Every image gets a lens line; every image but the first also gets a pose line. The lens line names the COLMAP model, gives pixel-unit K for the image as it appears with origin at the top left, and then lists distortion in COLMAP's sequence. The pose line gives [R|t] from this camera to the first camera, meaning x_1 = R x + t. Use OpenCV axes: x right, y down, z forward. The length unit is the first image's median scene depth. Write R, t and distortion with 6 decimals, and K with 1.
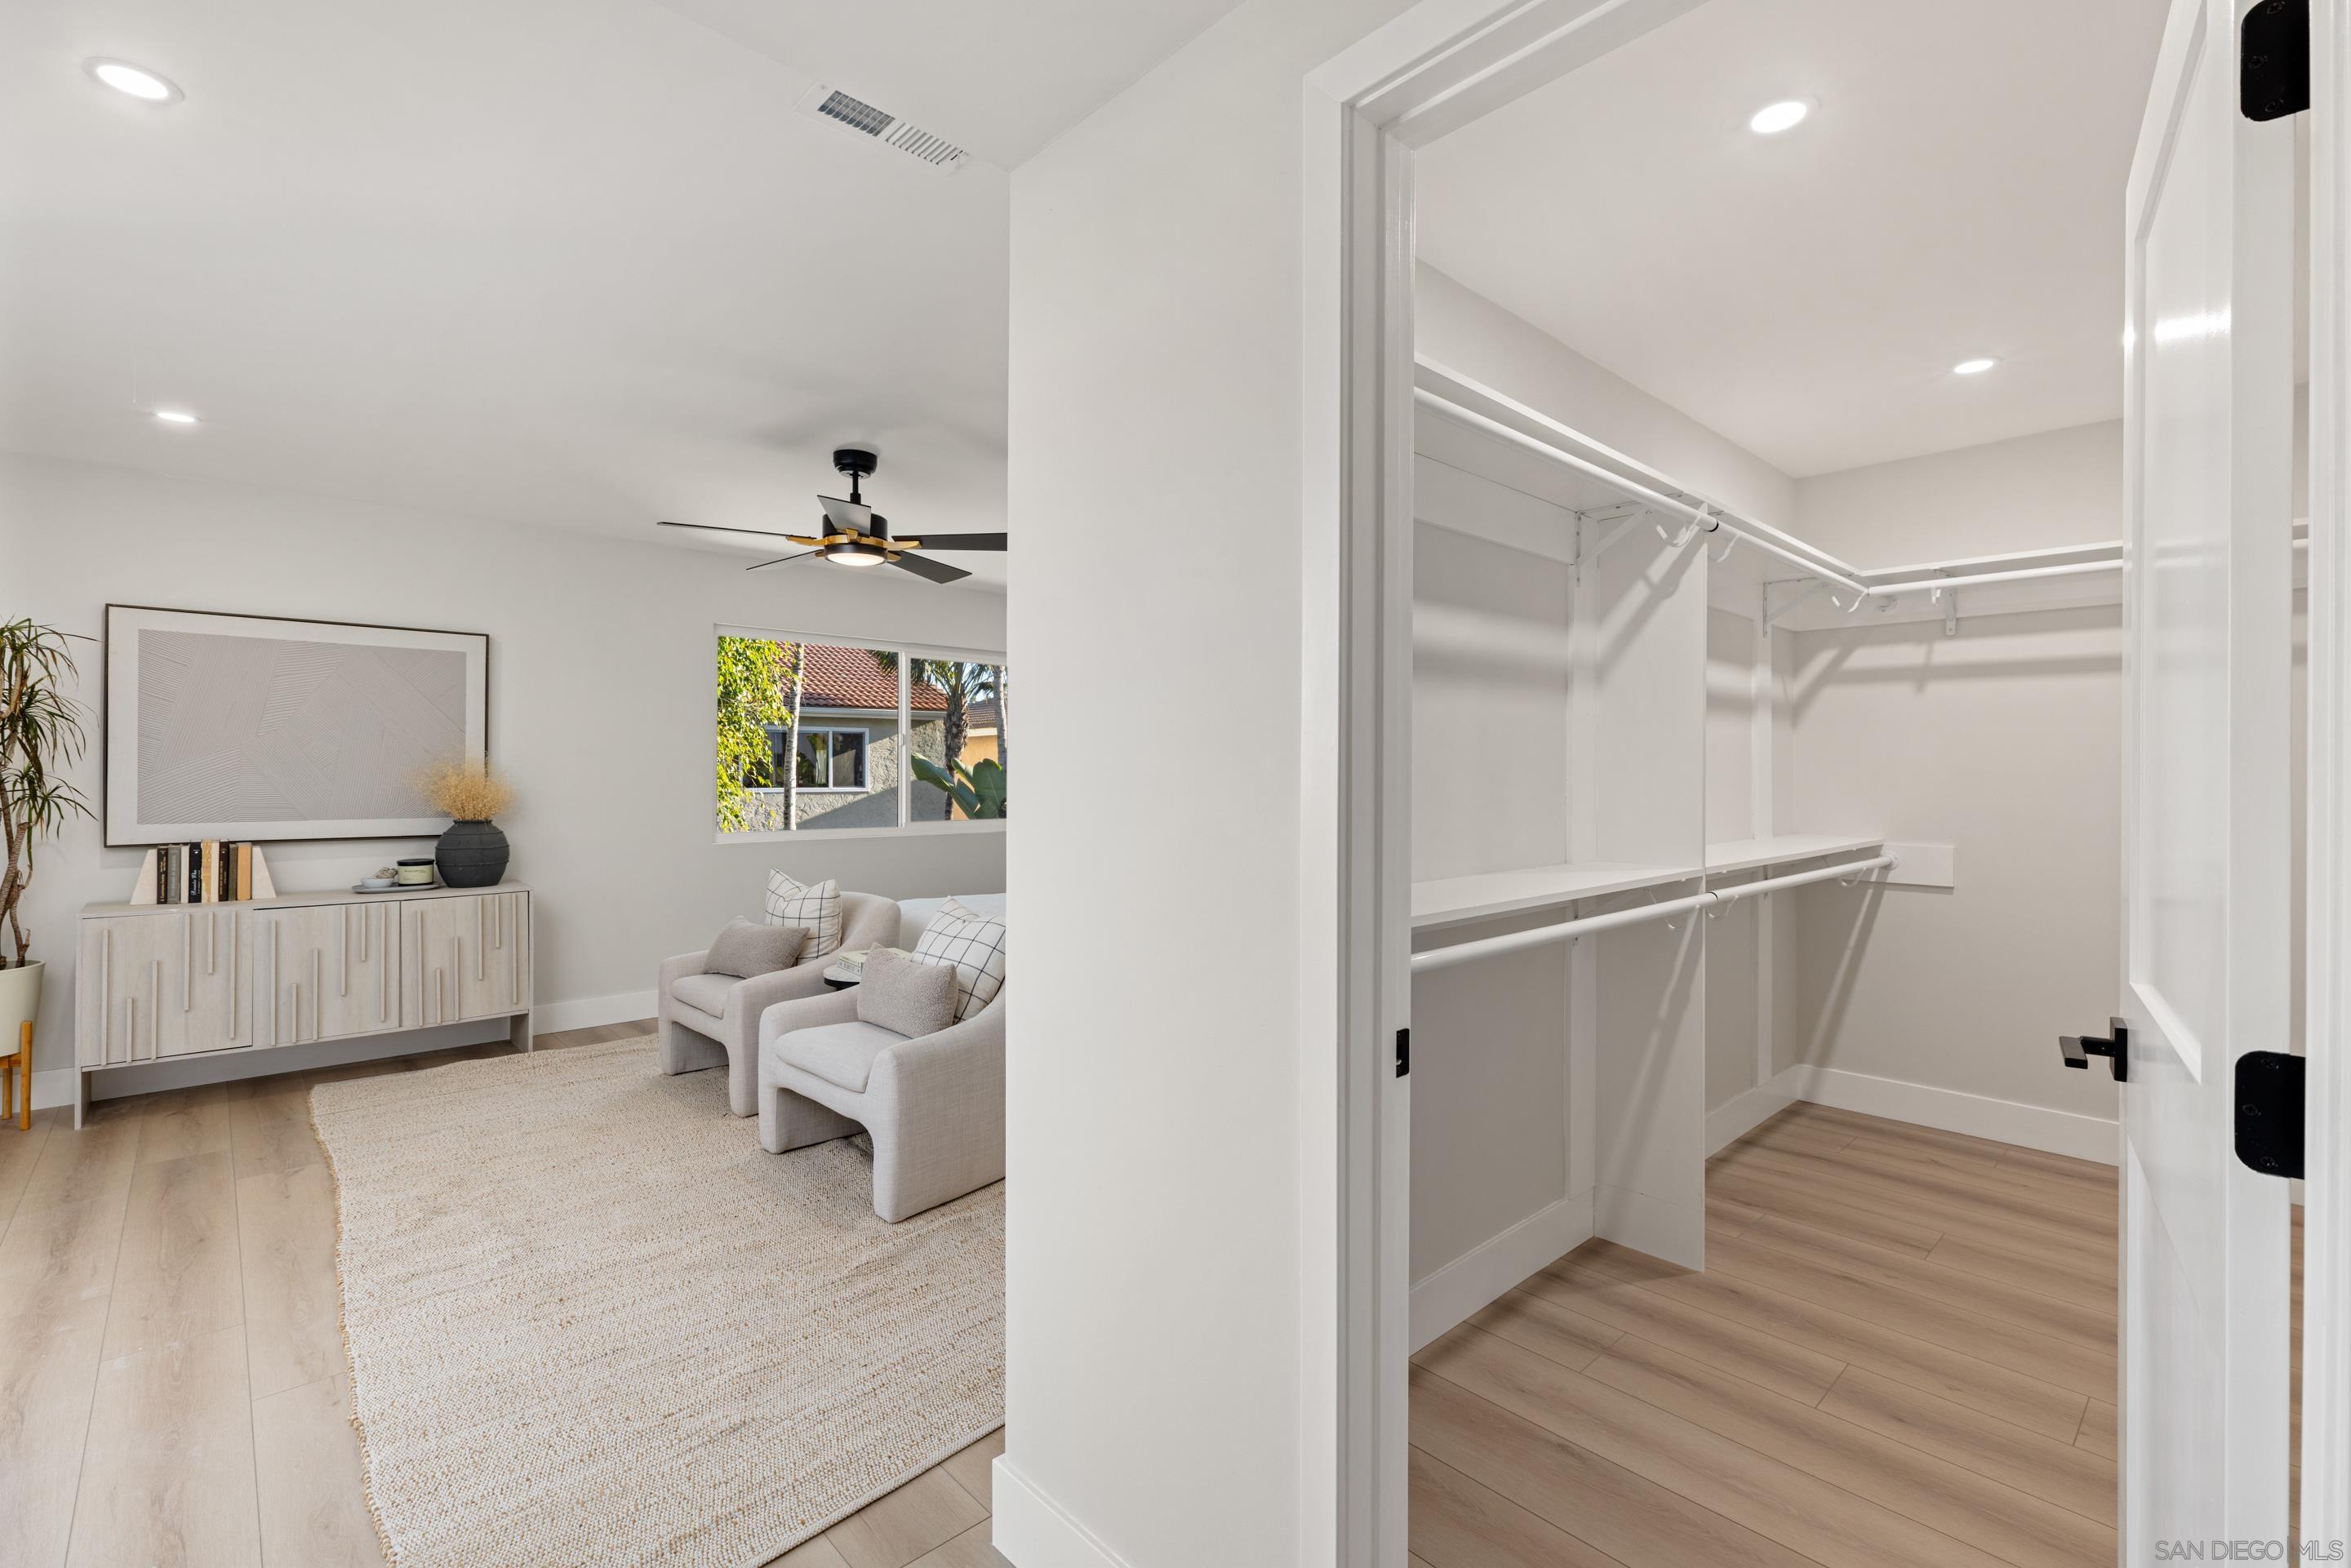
lens RADIAL K [[1046.6, 0, 1175.4], [0, 1046.6, 778.3], [0, 0, 1]] dist [0.004186, 0.000627]
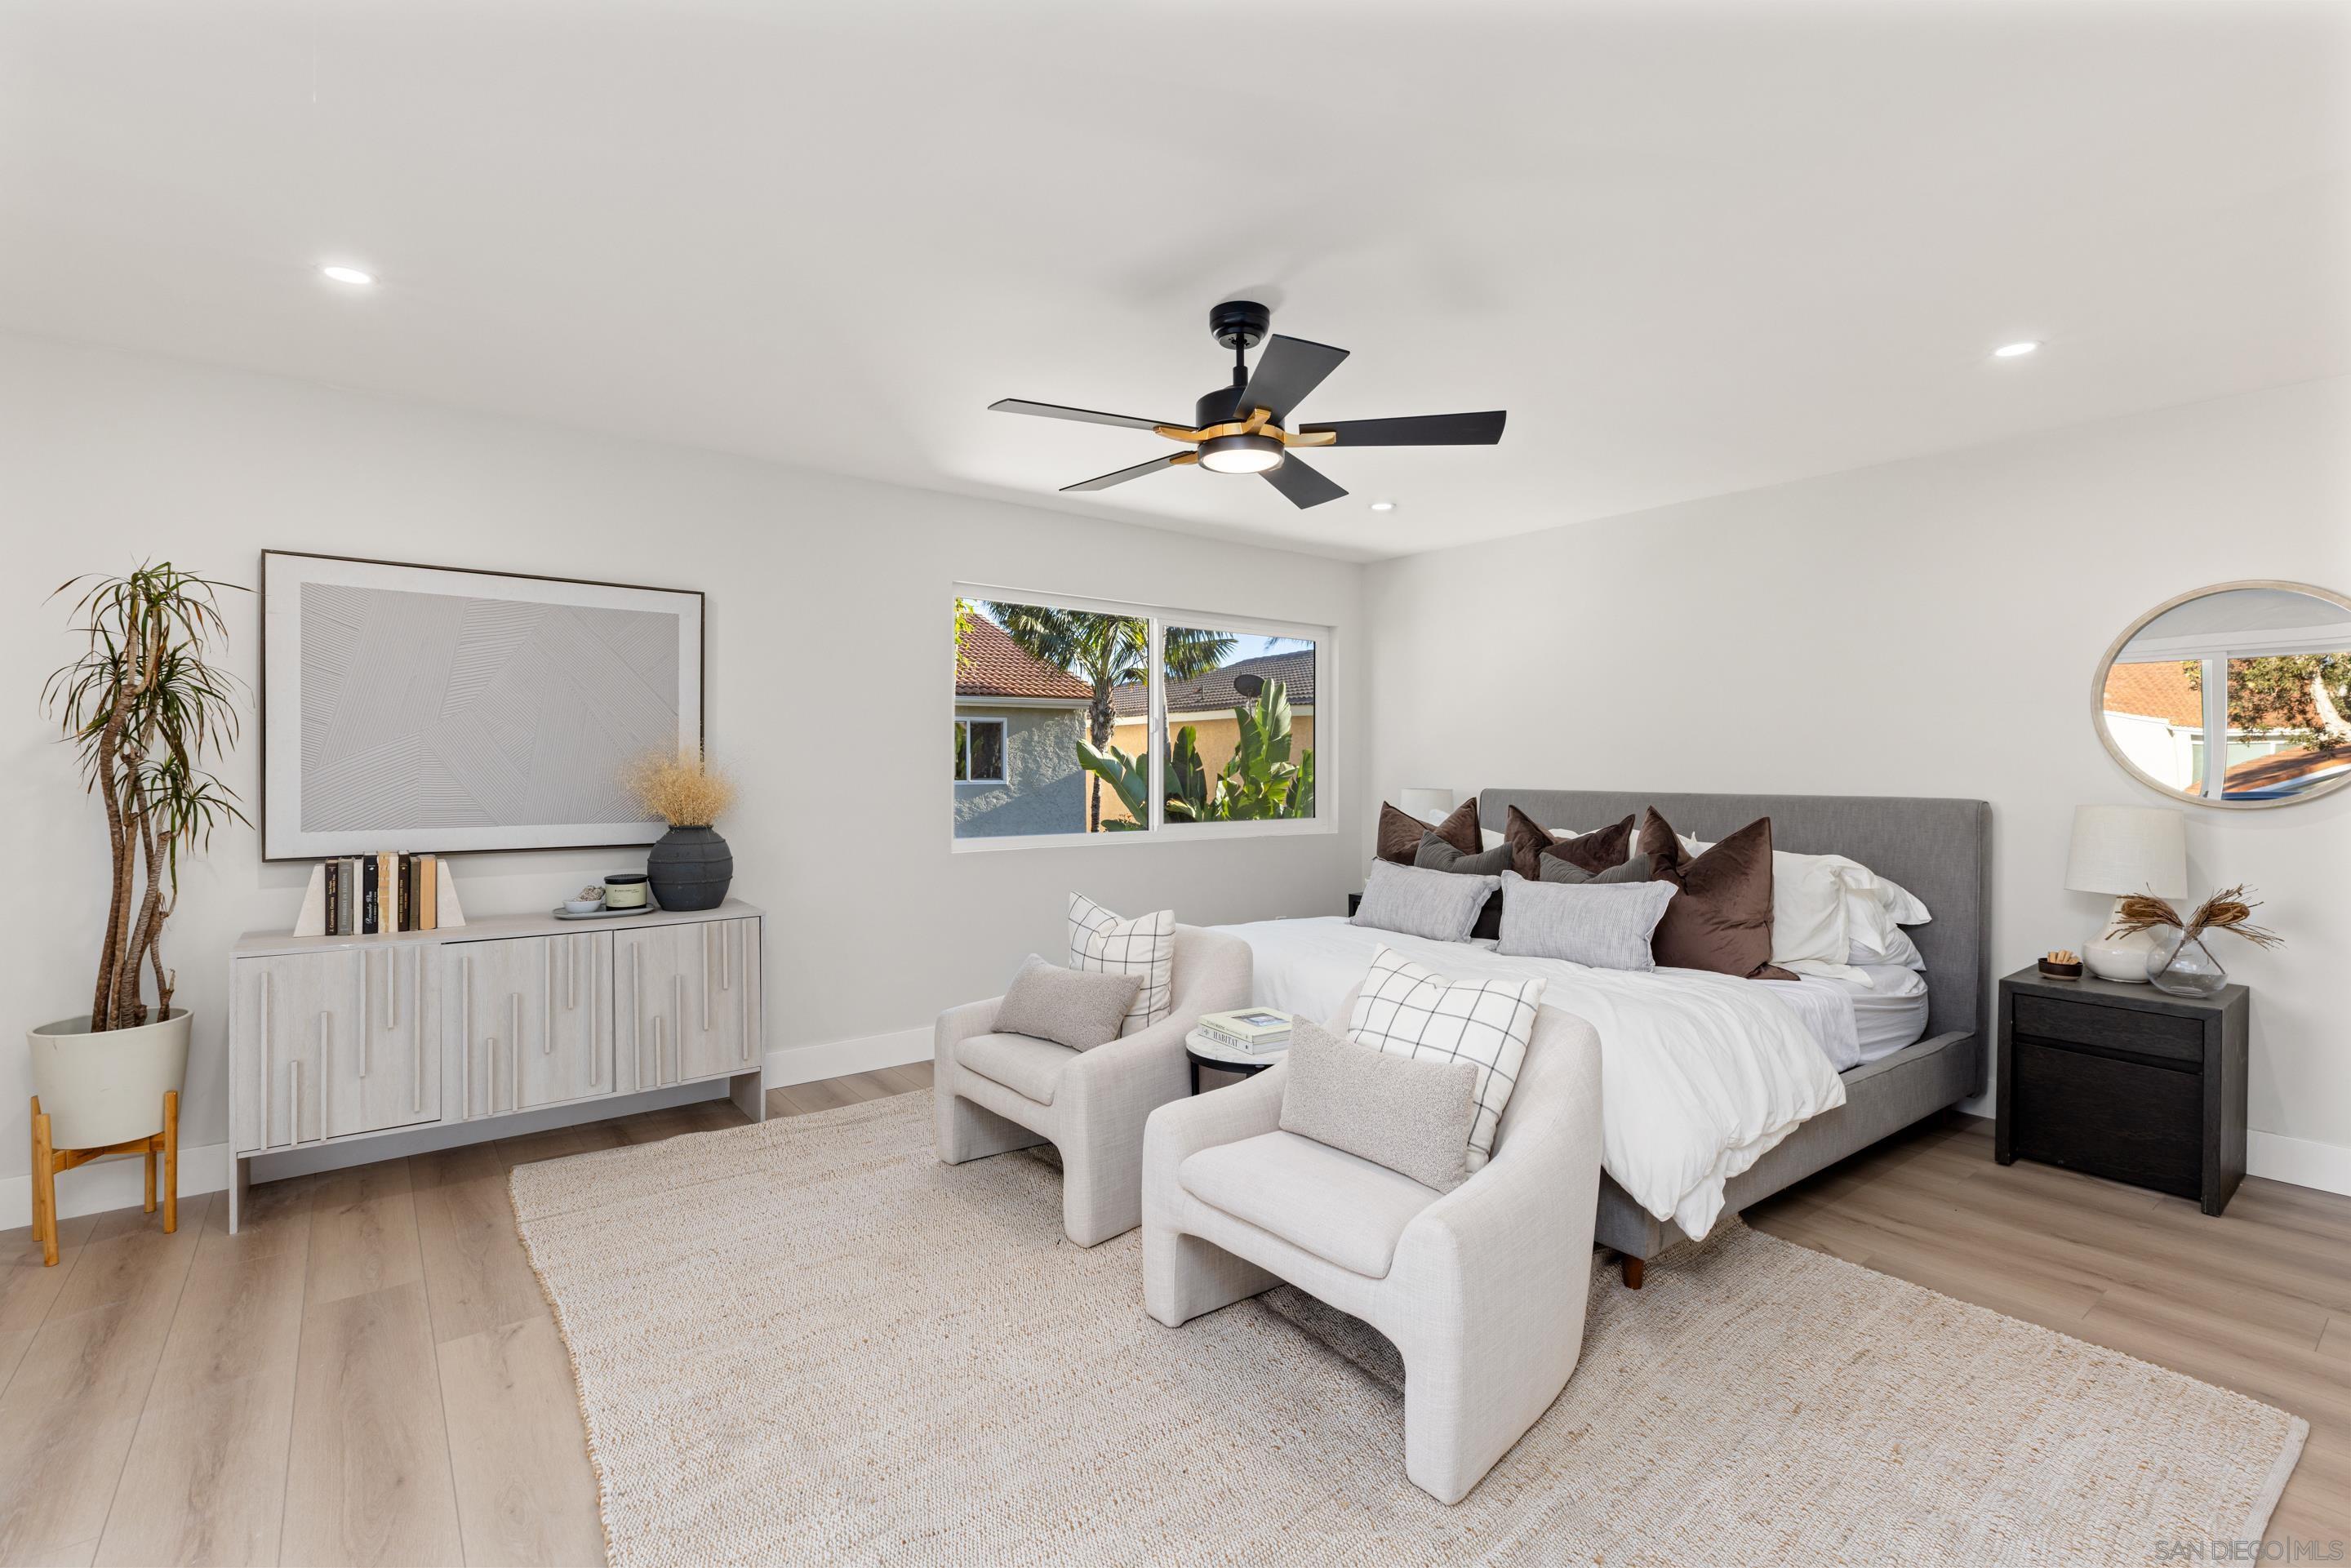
lens RADIAL K [[1046.6, 0, 1163.7], [0, 1046.6, 779.5], [0, 0, 1]] dist [0.004186, 0.000627]
pose [[0.996163, 0.000468, -0.087519, -0.299482], [0.000293, 0.999962, 0.008684, -0.001978], [0.087519, -0.008677, 0.996125, 0.298069]]
